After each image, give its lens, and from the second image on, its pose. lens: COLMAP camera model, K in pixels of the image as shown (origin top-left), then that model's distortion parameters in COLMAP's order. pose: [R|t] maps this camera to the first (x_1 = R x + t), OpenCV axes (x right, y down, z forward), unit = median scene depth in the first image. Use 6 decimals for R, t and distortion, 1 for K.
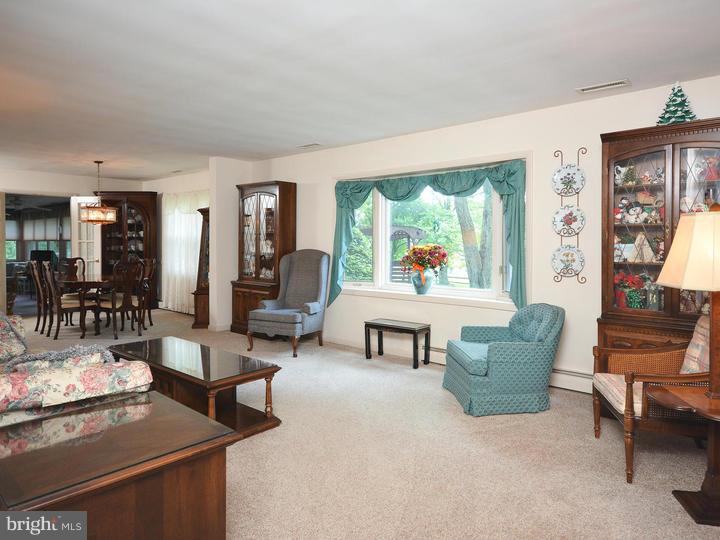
lens RADIAL K [[462.3, 0, 360.0], [0, 462.3, 270.0], [0, 0, 1]] dist [0.001281, 0.004675]
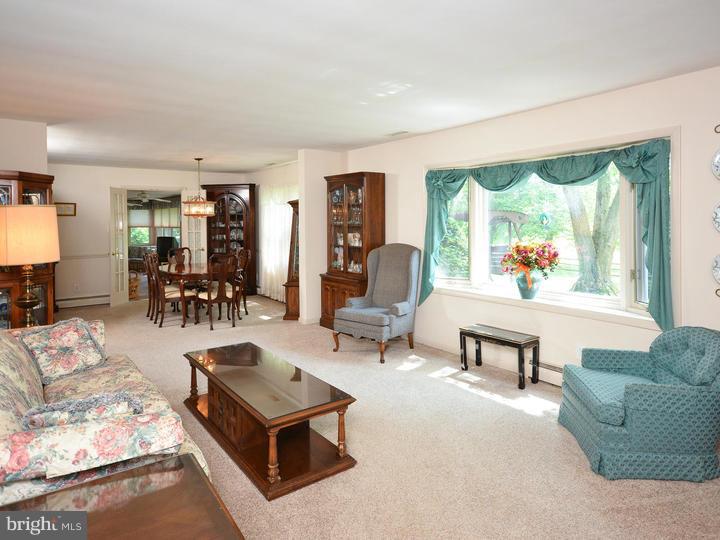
lens RADIAL K [[445.4, 0, 358.9], [0, 445.4, 228.5], [0, 0, 1]] dist [-0.001912, 0.013821]
pose [[0.975905, -0.006094, -0.218111, 0.009373], [-0.003272, 0.999089, -0.042553, -0.042669], [0.218172, 0.042241, 0.974996, 0.127152]]
